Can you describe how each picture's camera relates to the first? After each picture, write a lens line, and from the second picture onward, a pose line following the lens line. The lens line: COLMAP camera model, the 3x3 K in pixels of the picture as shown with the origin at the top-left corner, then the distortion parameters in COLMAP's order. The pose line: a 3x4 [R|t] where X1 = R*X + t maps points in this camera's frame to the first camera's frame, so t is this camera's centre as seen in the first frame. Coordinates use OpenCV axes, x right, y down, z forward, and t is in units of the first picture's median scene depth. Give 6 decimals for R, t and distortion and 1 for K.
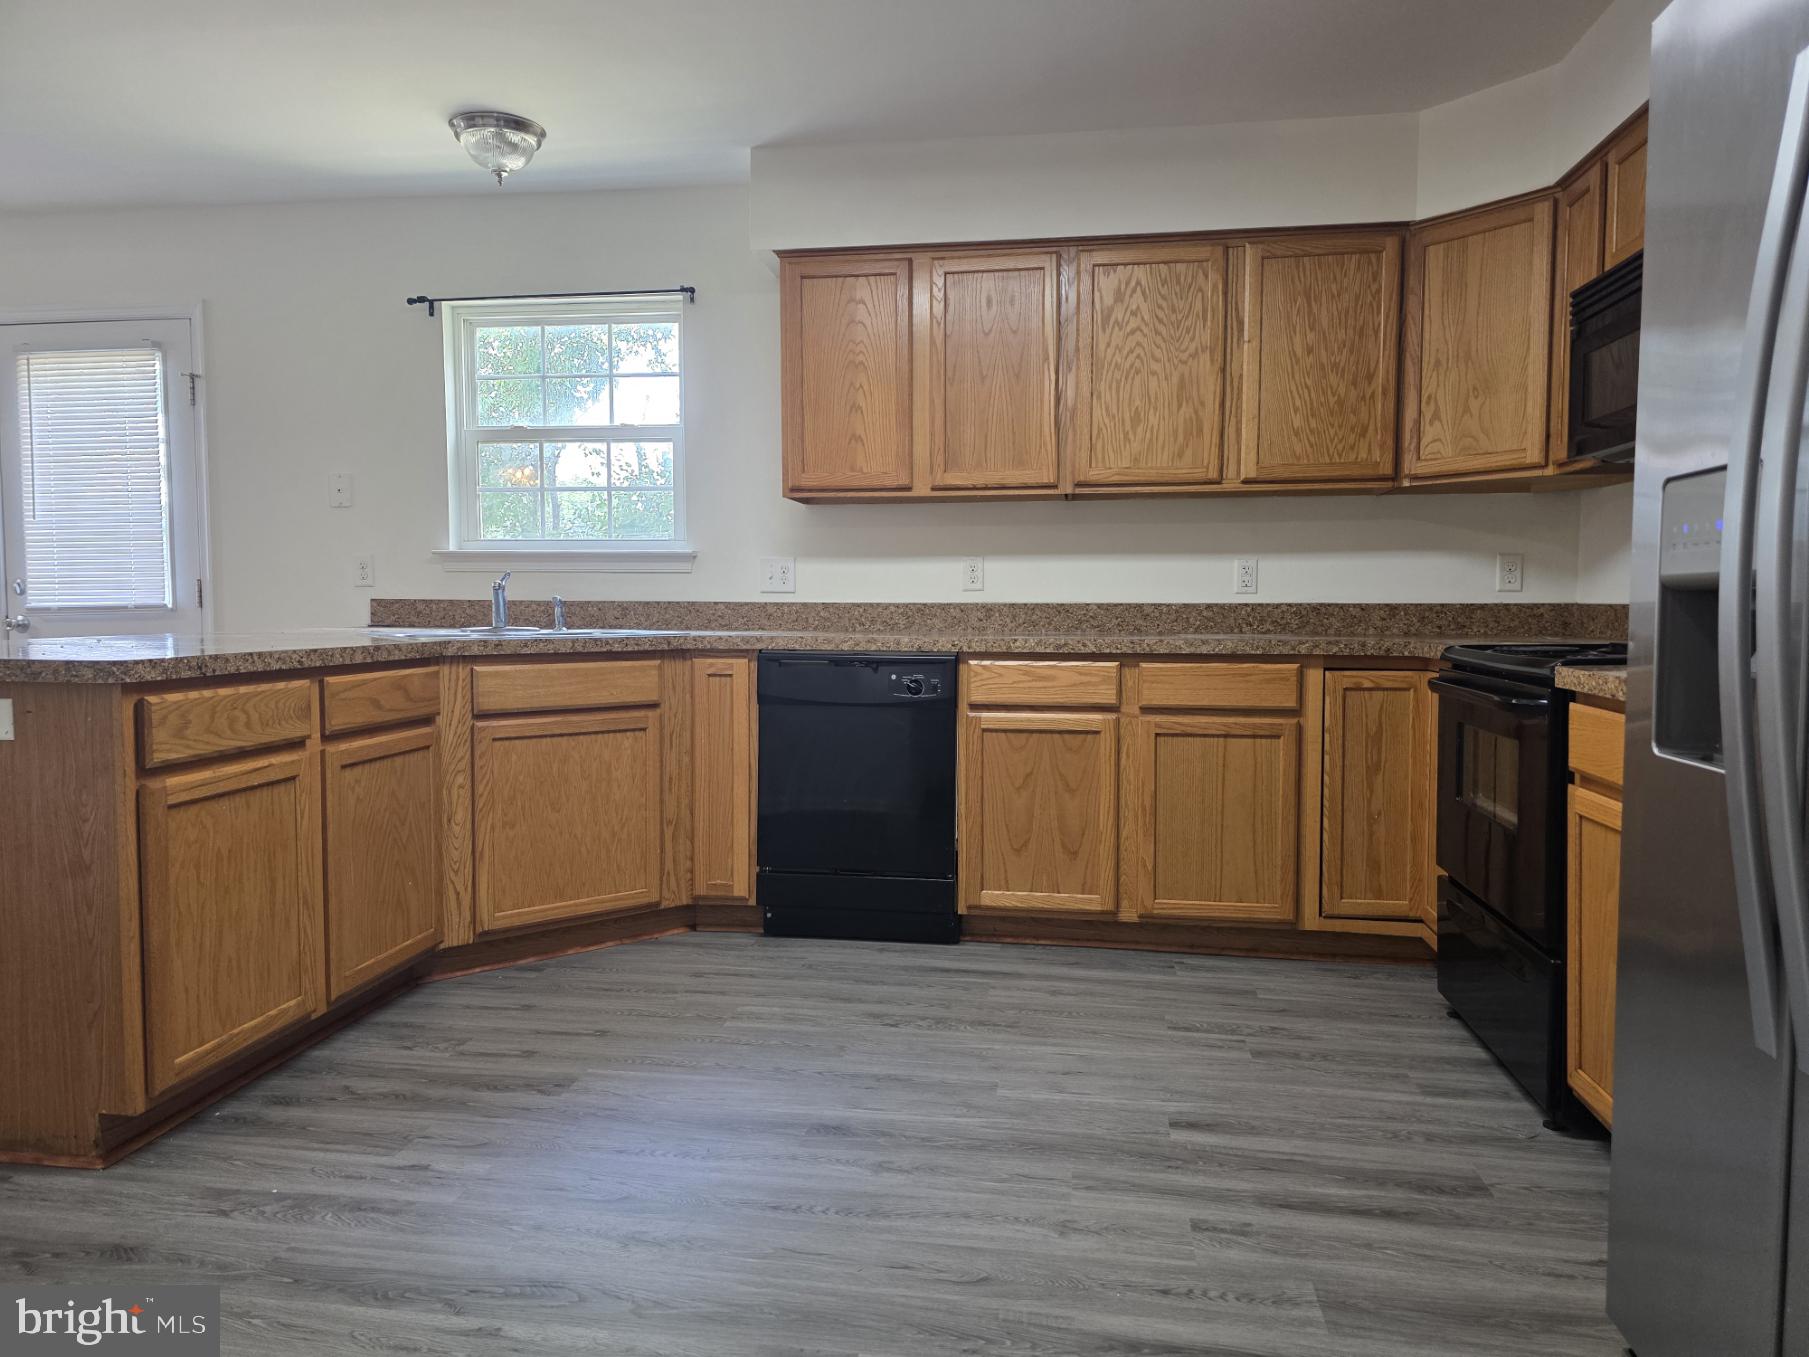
lens RADIAL K [[1213.3, 0, 904.5], [0, 1213.3, 678.5], [0, 0, 1]] dist [0.011977, 0.000498]
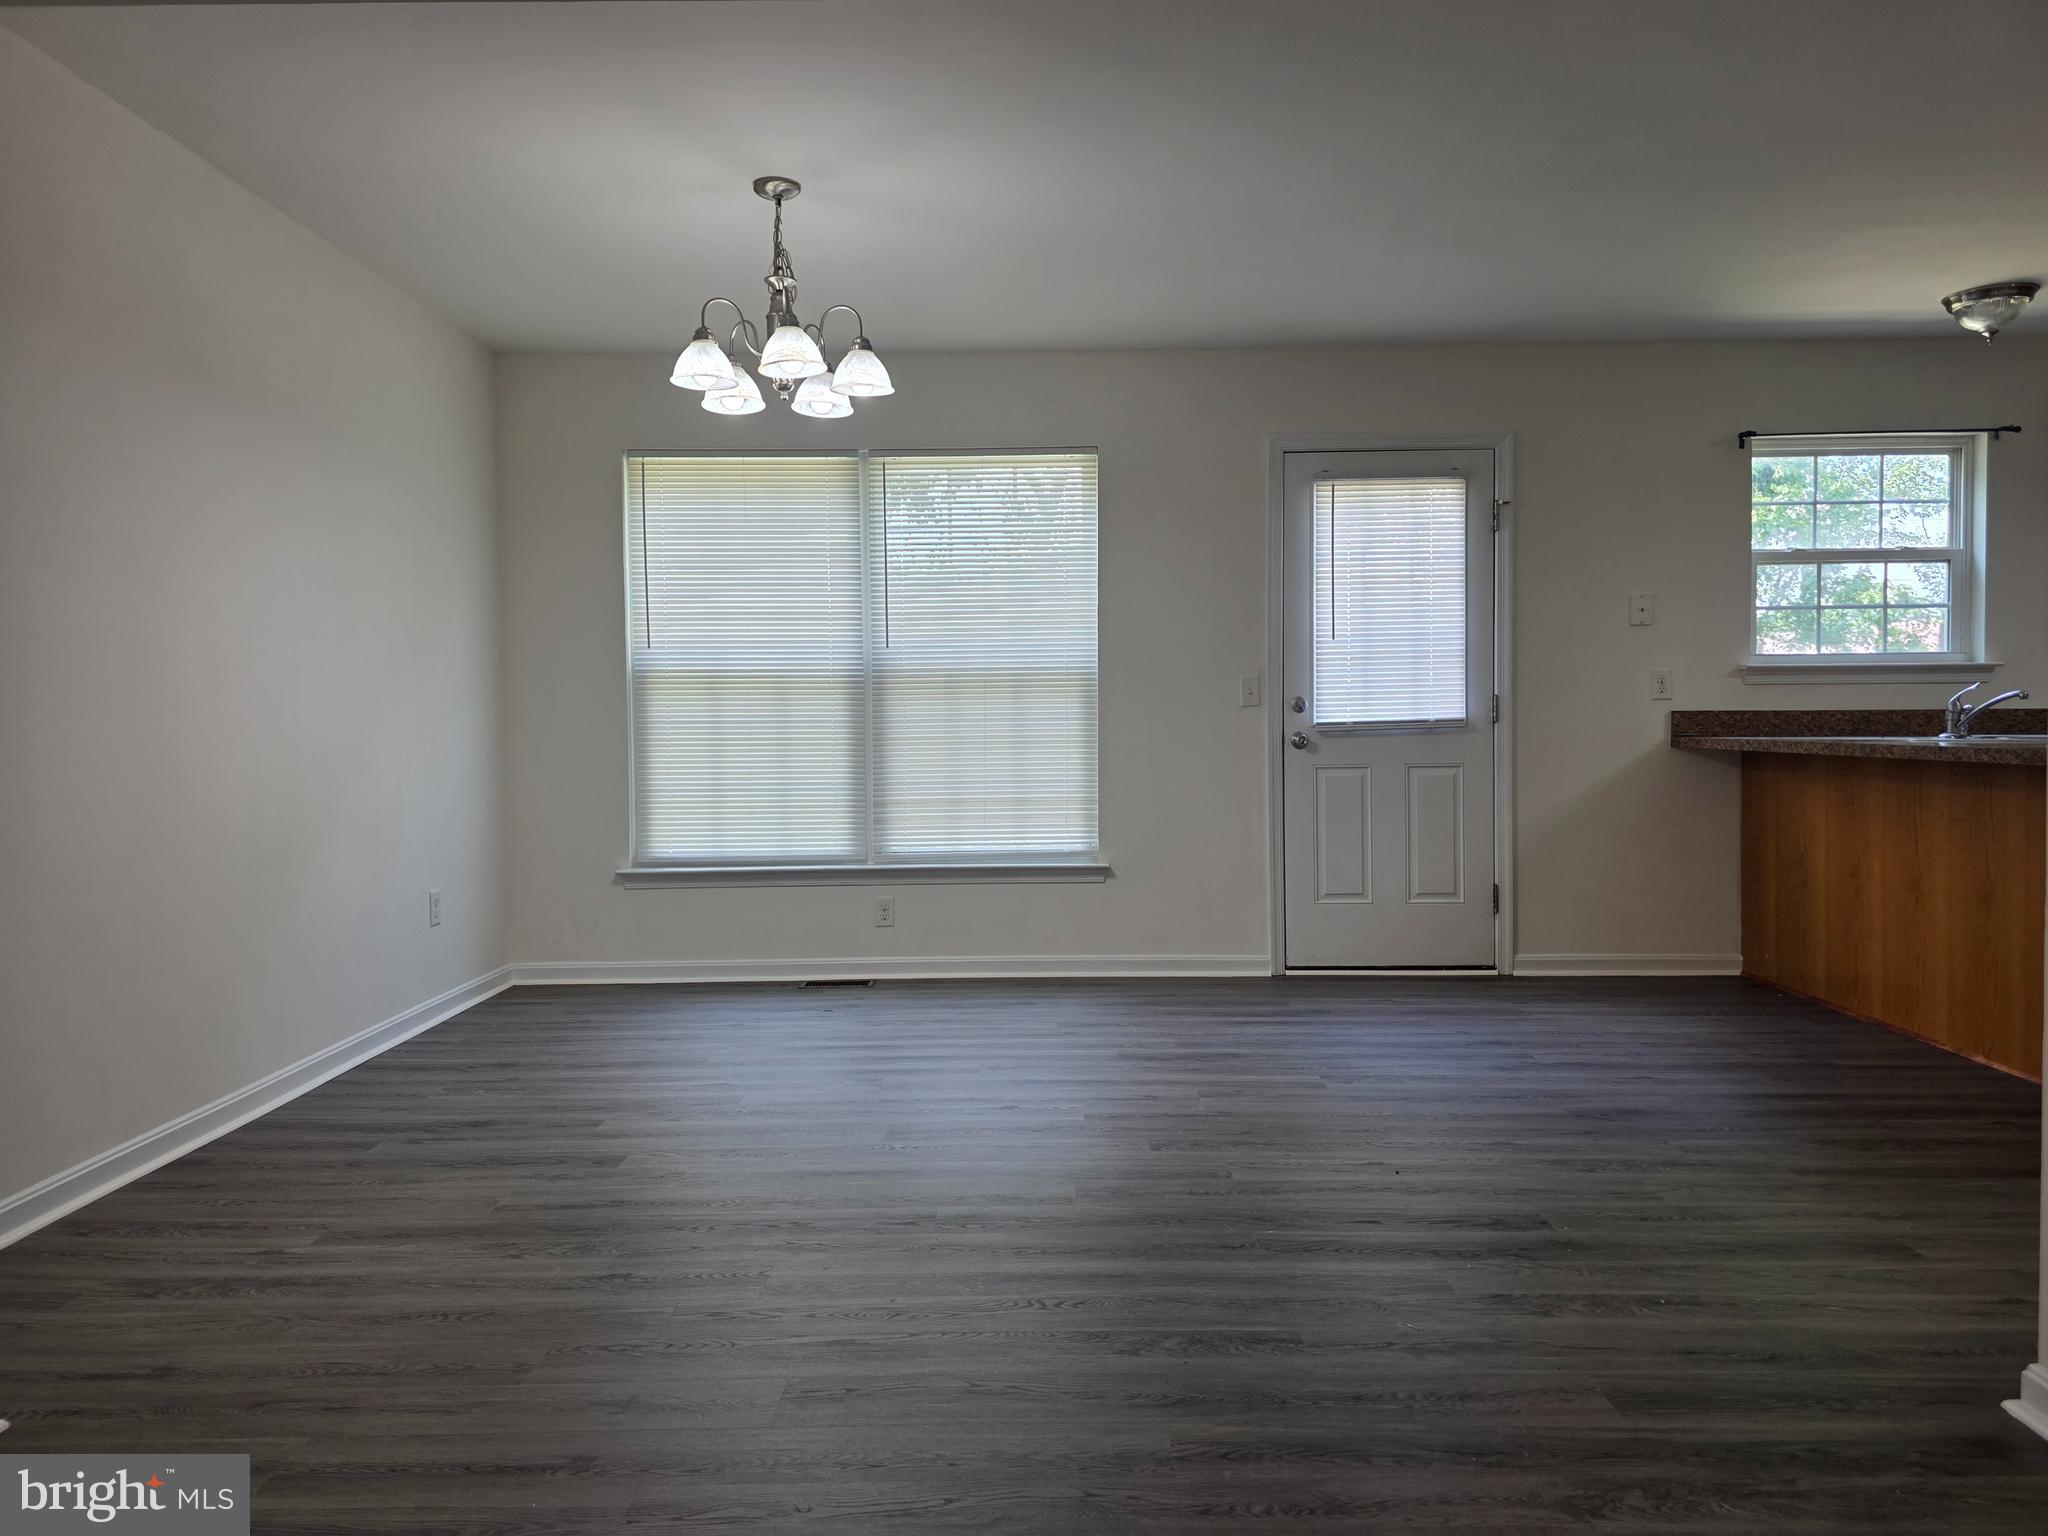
lens RADIAL K [[1403.7, 0, 1024.0], [0, 1403.7, 768.0], [0, 0, 1]] dist [0.105165, -0.120223]
pose [[0.992653, -0.014290, 0.120151, -1.162786], [0.017269, 0.999568, -0.023786, 0.004671], [-0.119759, 0.025686, 0.992471, -0.174848]]
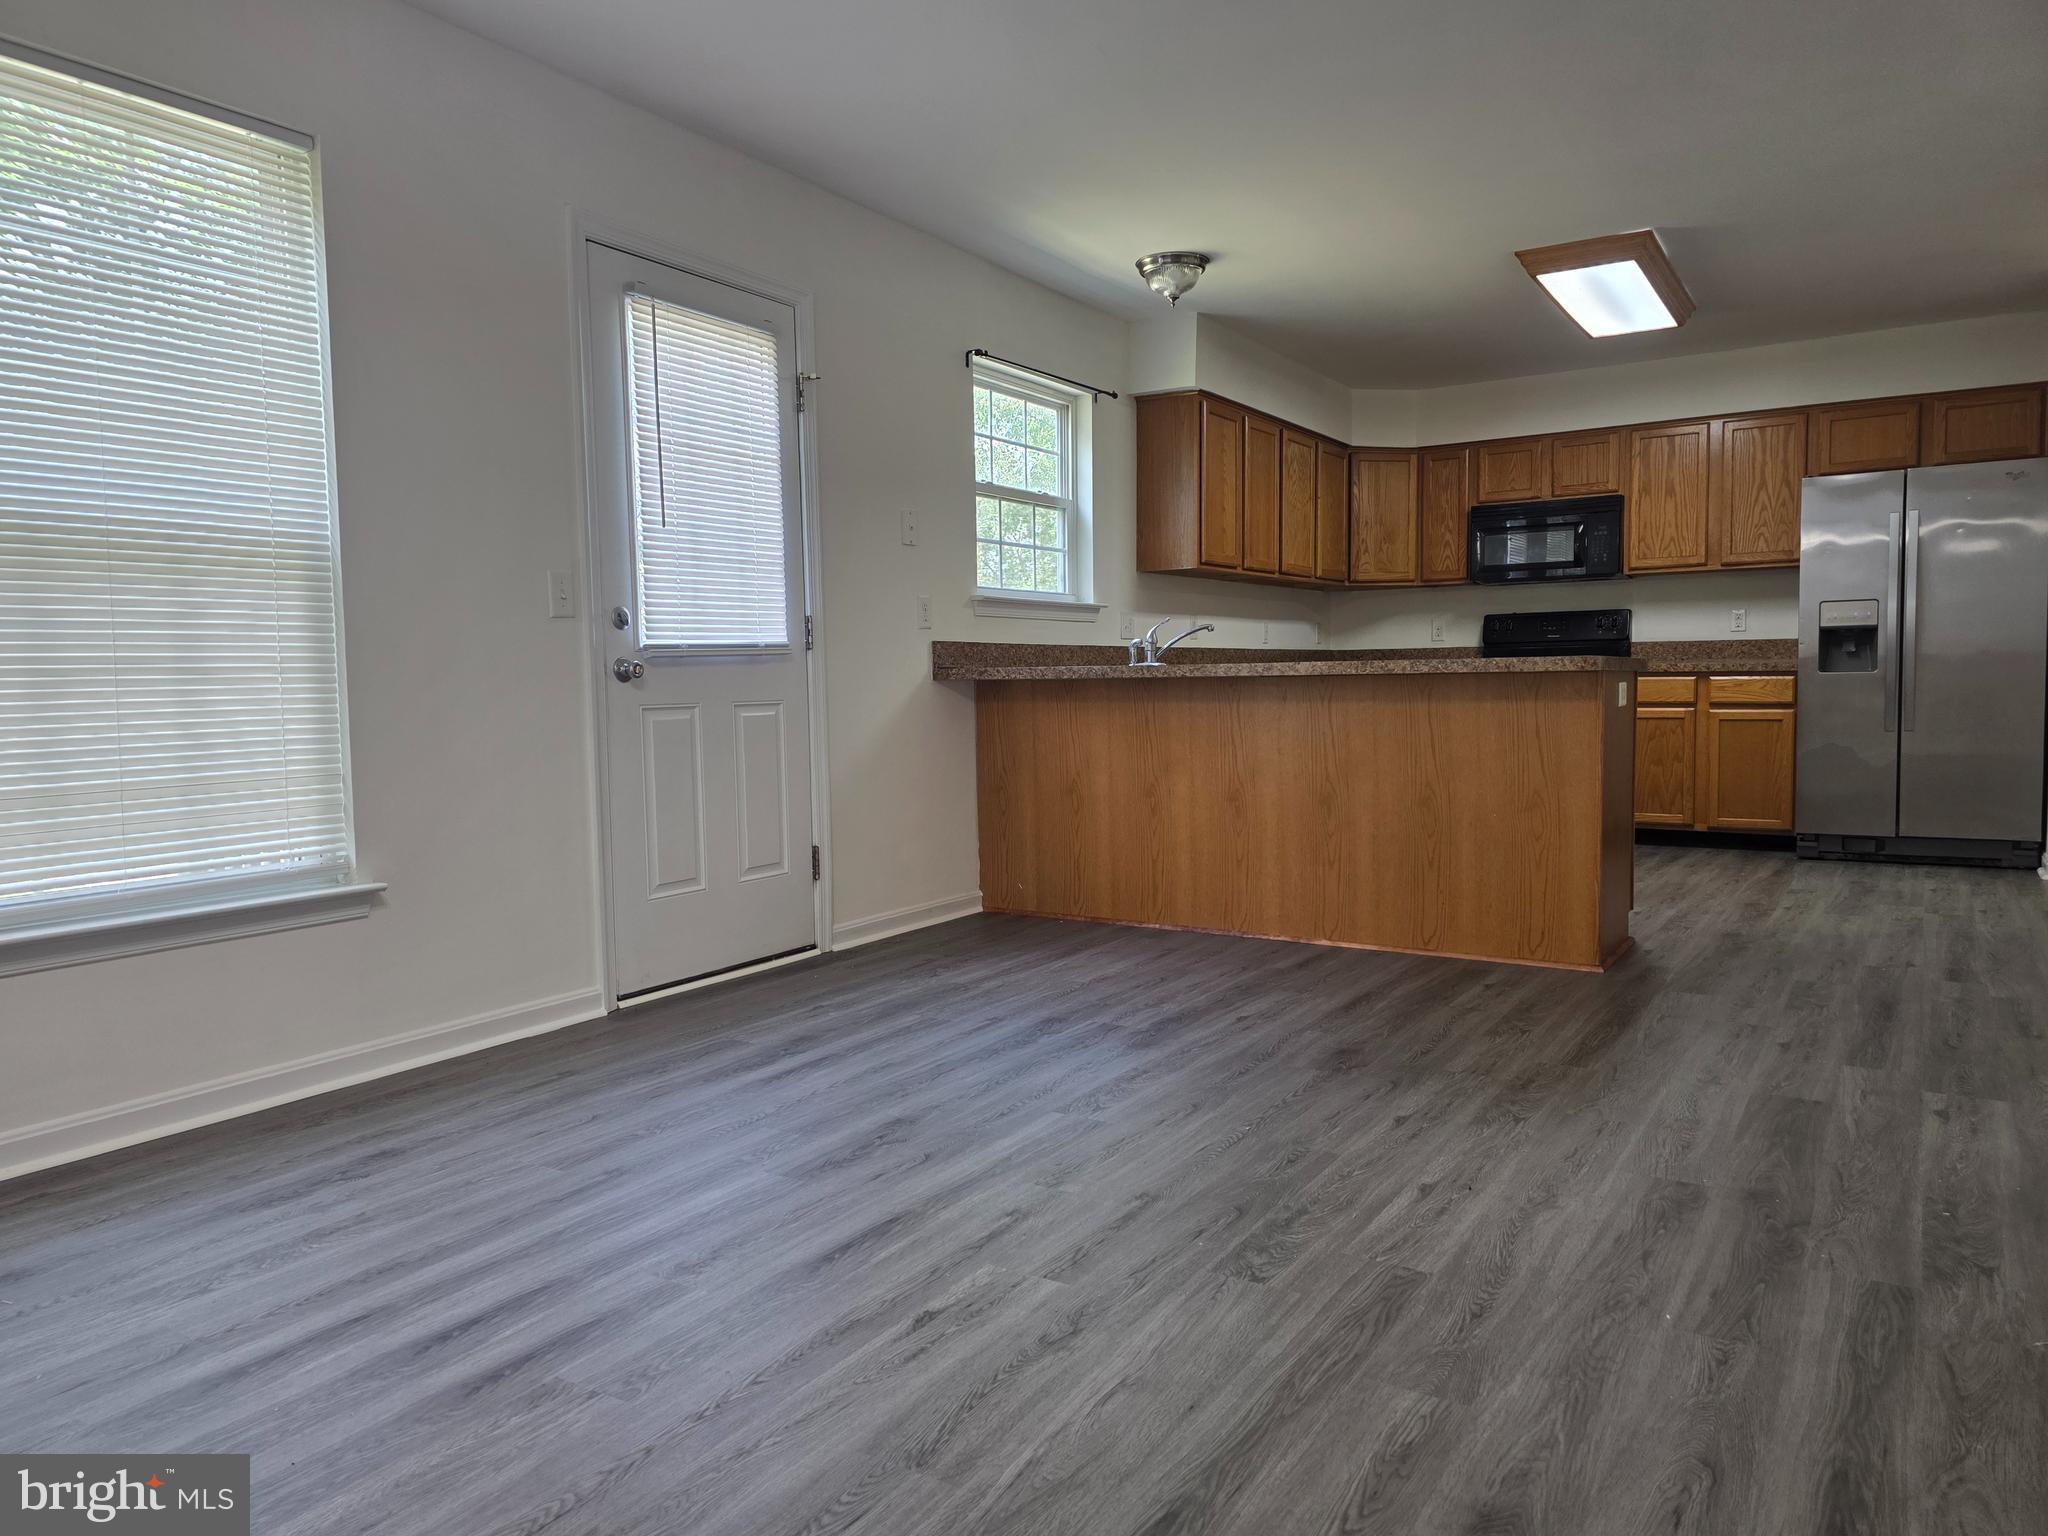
lens RADIAL K [[1403.7, 0, 1024.0], [0, 1403.7, 768.0], [0, 0, 1]] dist [0.105165, -0.120223]
pose [[0.410703, -0.068571, 0.909187, -1.473608], [0.069324, 0.996630, 0.043851, -0.006774], [-0.909130, 0.045019, 0.414073, 0.465950]]
